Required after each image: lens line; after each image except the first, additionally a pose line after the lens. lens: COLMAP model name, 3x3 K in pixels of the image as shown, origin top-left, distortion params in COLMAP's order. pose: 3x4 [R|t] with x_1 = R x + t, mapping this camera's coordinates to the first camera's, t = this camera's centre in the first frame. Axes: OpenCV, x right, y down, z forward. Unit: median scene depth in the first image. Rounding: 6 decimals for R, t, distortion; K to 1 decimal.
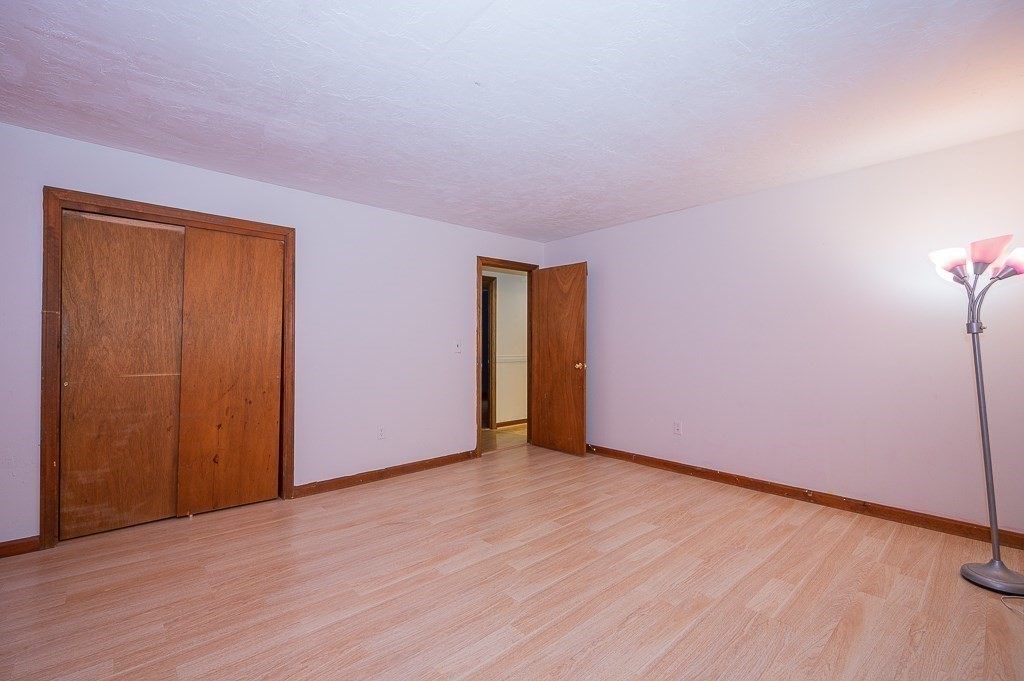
lens RADIAL K [[455.3, 0, 512.0], [0, 455.3, 340.5], [0, 0, 1]] dist [0.000228, 0.000279]
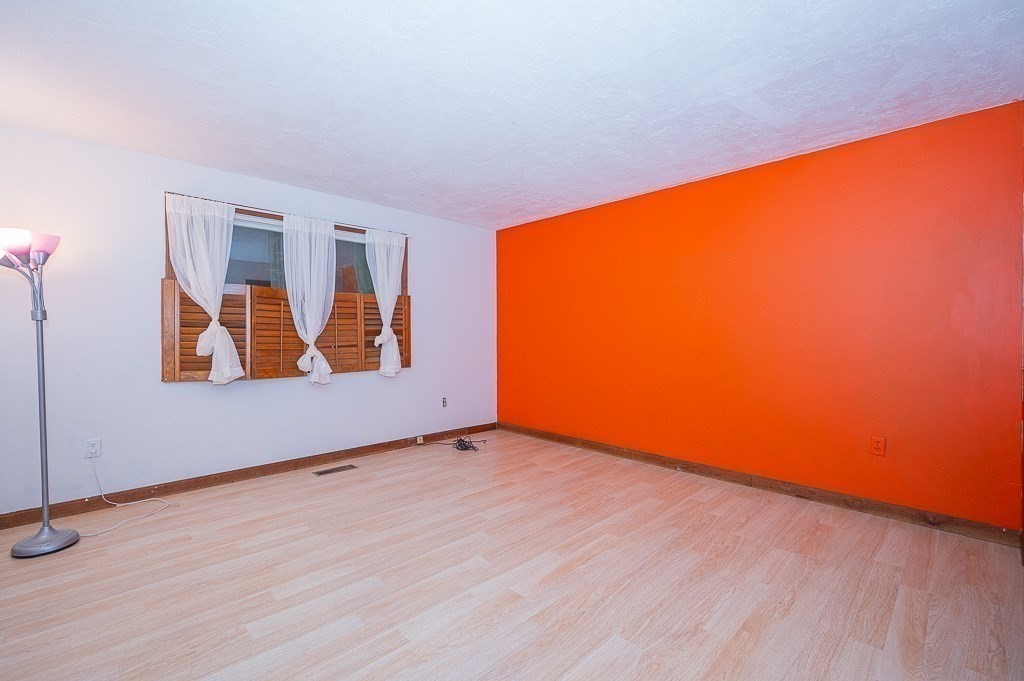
lens RADIAL K [[455.3, 0, 512.0], [0, 455.3, 340.5], [0, 0, 1]] dist [0.000228, 0.000279]
pose [[-0.999256, 0.001515, -0.038541, -0.021378], [0.001488, 0.999999, 0.000741, 0.031232], [0.038542, 0.000683, -0.999257, 2.084967]]
